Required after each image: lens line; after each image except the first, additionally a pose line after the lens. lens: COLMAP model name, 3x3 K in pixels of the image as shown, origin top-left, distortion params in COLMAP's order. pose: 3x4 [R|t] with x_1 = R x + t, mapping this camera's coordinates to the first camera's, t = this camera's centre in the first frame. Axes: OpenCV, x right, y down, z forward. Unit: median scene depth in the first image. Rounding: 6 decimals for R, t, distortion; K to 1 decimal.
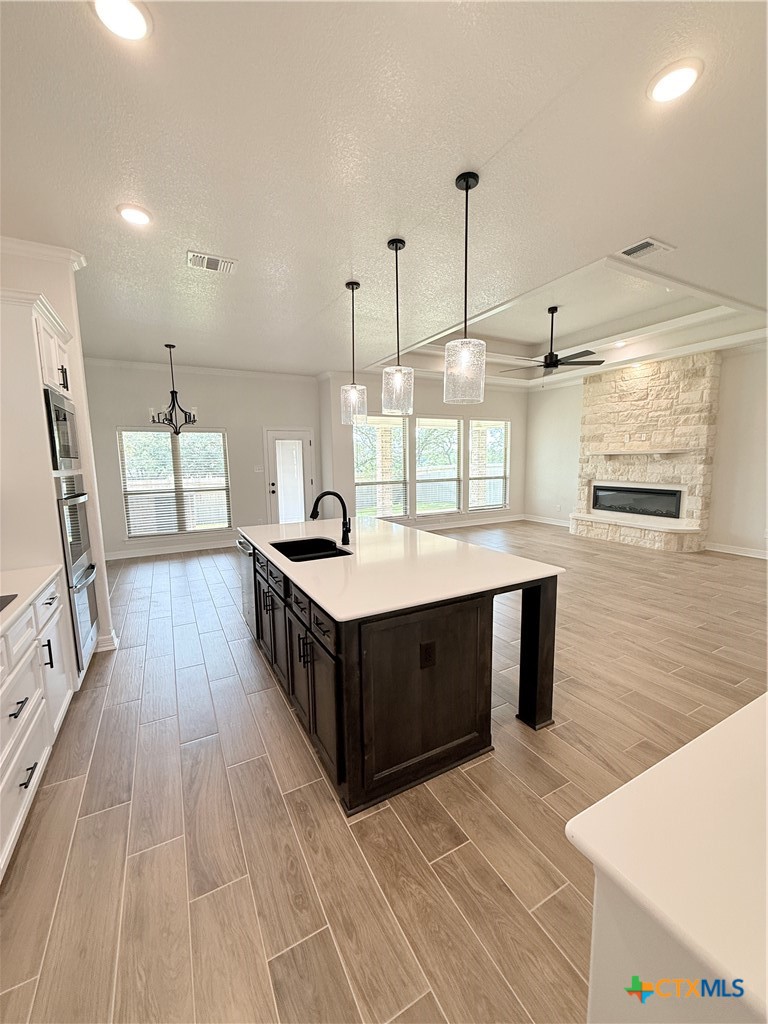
lens RADIAL K [[407.7, 0, 382.9], [0, 407.7, 509.6], [0, 0, 1]] dist [-0.001200, -0.000133]
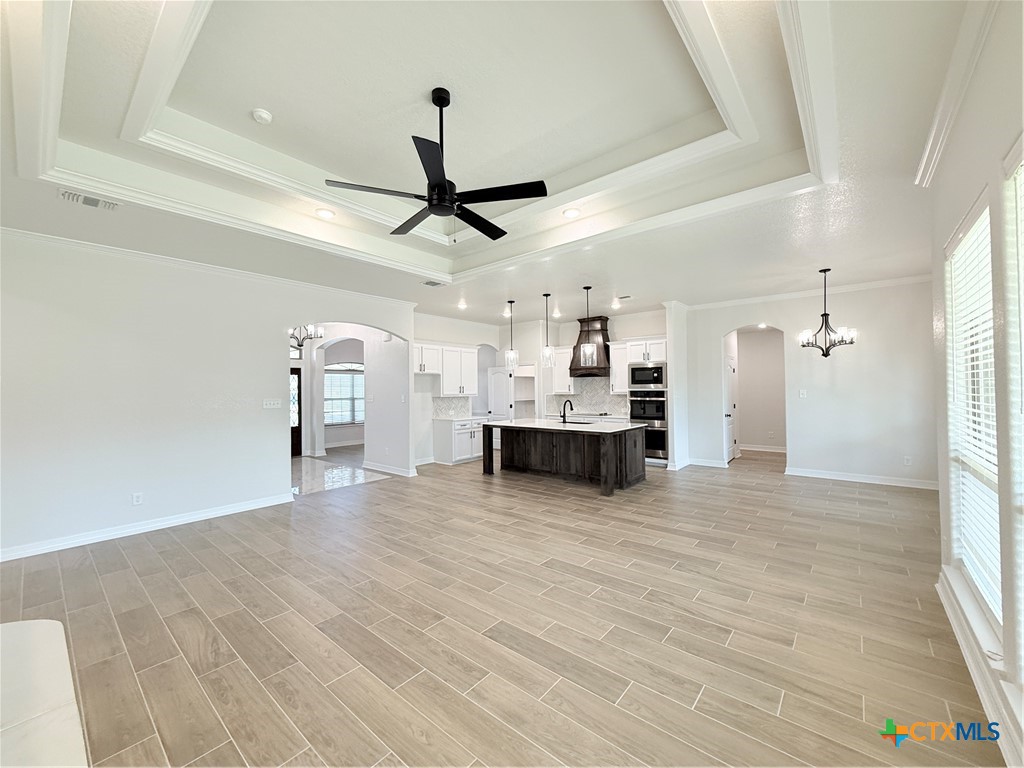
lens RADIAL K [[407.7, 0, 511.7], [0, 407.7, 382.8], [0, 0, 1]] dist [-0.001200, -0.000133]
pose [[-0.929339, 0.023086, -0.368506, 0.458063], [-0.017816, 0.994077, 0.107208, -0.172692], [0.368799, 0.106198, -0.923423, 1.328726]]
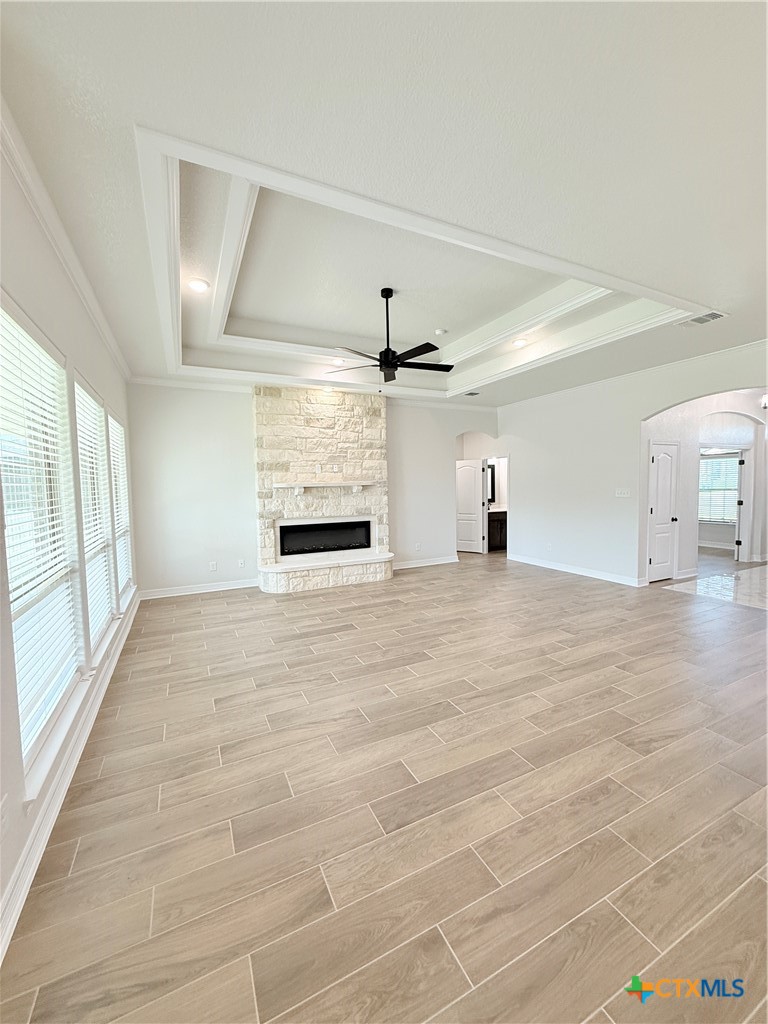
lens RADIAL K [[407.7, 0, 382.9], [0, 407.7, 509.6], [0, 0, 1]] dist [-0.001200, -0.000133]
pose [[0.036965, -0.047333, 0.998195, -0.305324], [0.143138, 0.988829, 0.041589, -0.111265], [-0.989012, 0.141342, 0.043327, 0.894113]]
